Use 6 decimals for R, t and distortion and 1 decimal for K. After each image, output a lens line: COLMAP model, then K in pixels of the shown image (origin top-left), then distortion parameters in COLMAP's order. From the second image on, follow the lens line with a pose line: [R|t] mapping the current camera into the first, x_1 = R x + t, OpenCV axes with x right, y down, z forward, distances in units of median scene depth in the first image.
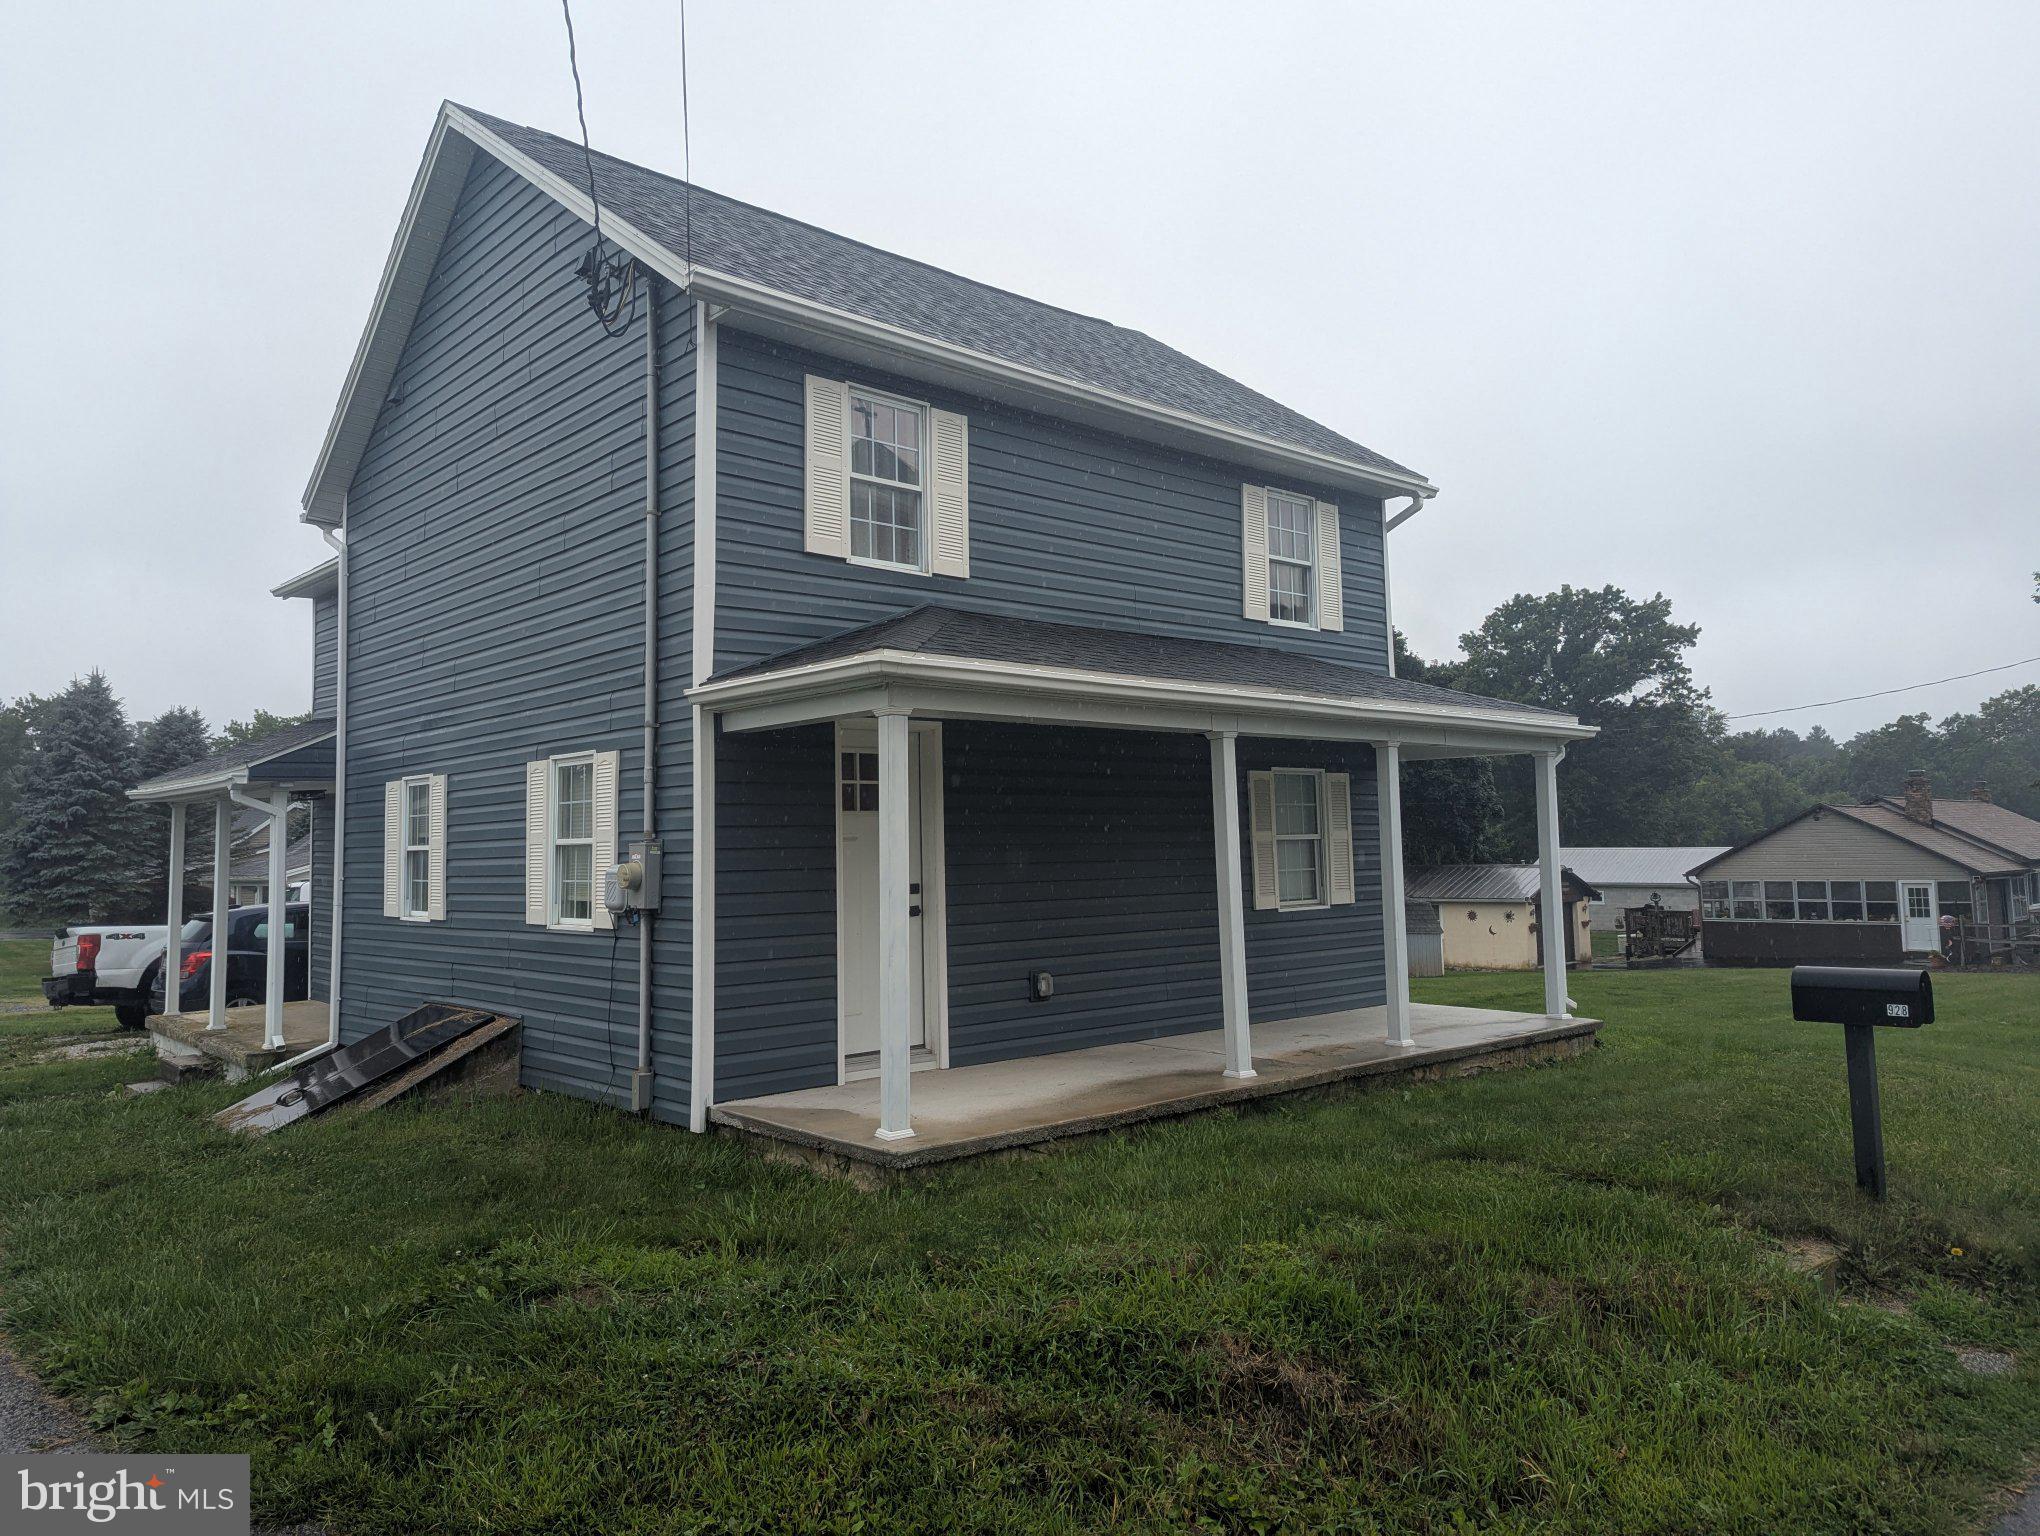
lens RADIAL K [[1434.1, 0, 1020.0], [0, 1434.1, 768.0], [0, 0, 1]] dist [0.048560, -0.000935]
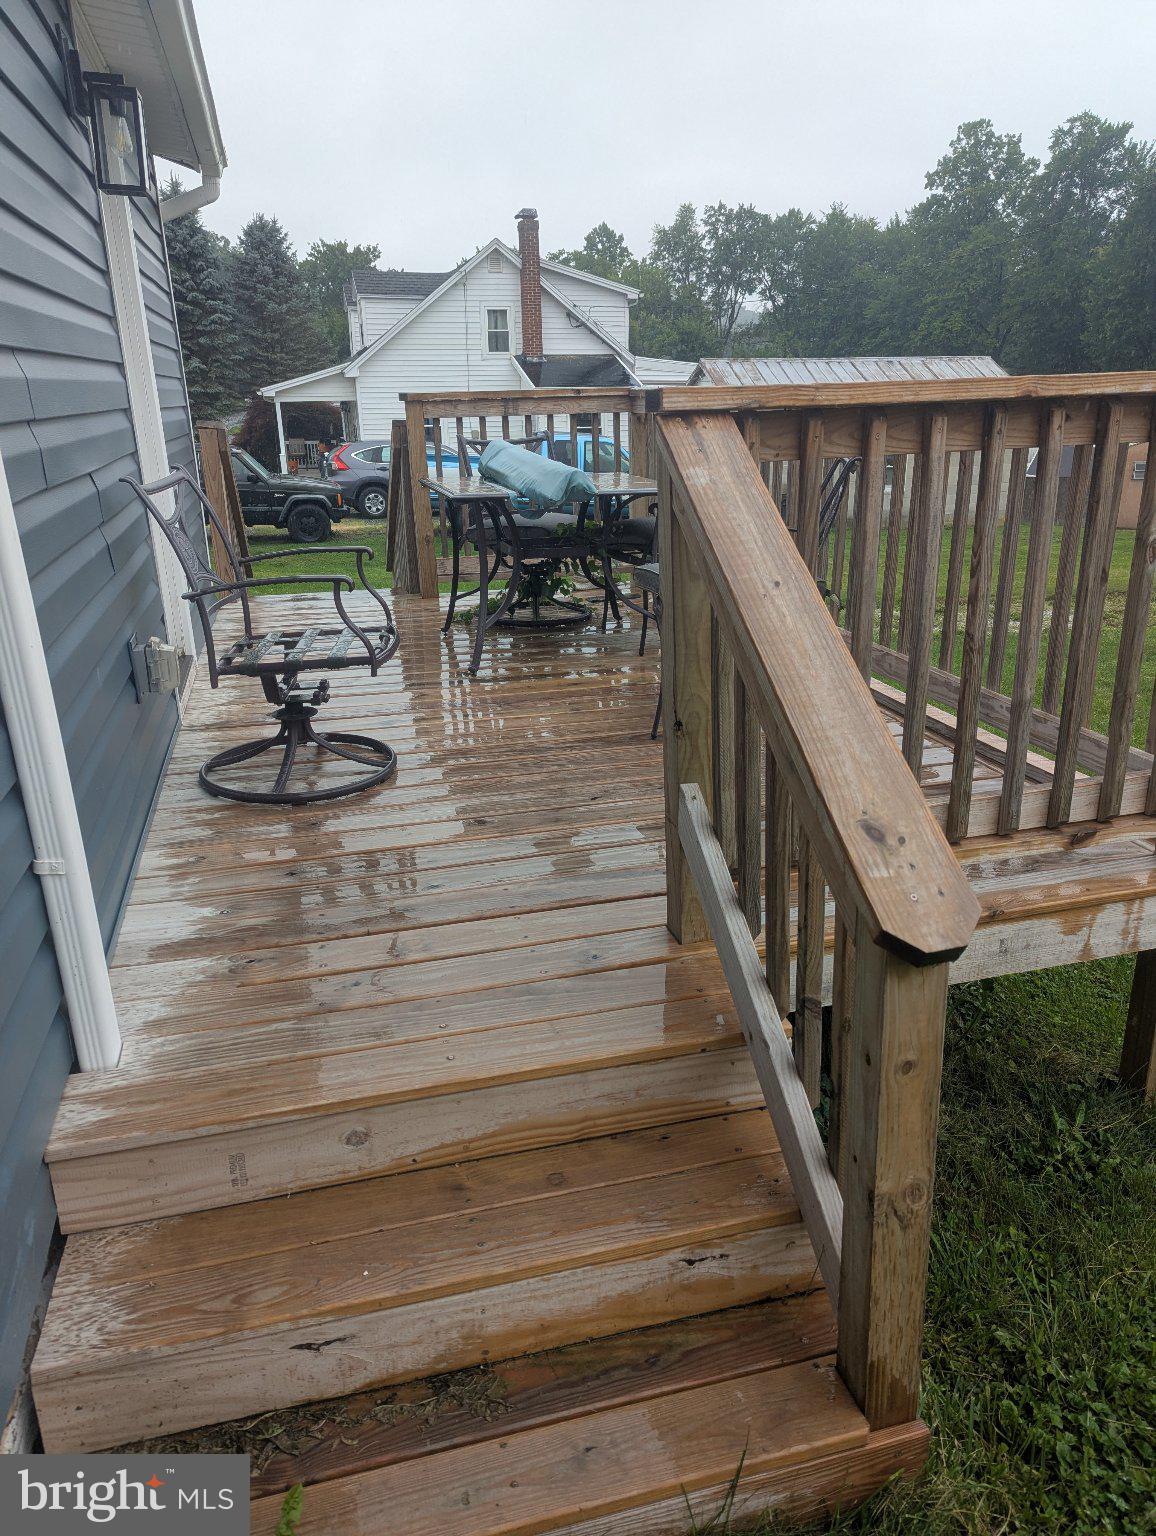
lens RADIAL K [[1079.8, 0, 578.0], [0, 1079.8, 768.0], [0, 0, 1]] dist [0.048560, -0.000935]
pose [[0.890209, 0.152765, -0.429174, 0.076884], [0.028247, 0.921774, 0.386697, 0.112674], [0.454675, -0.356364, 0.816257, 1.488281]]
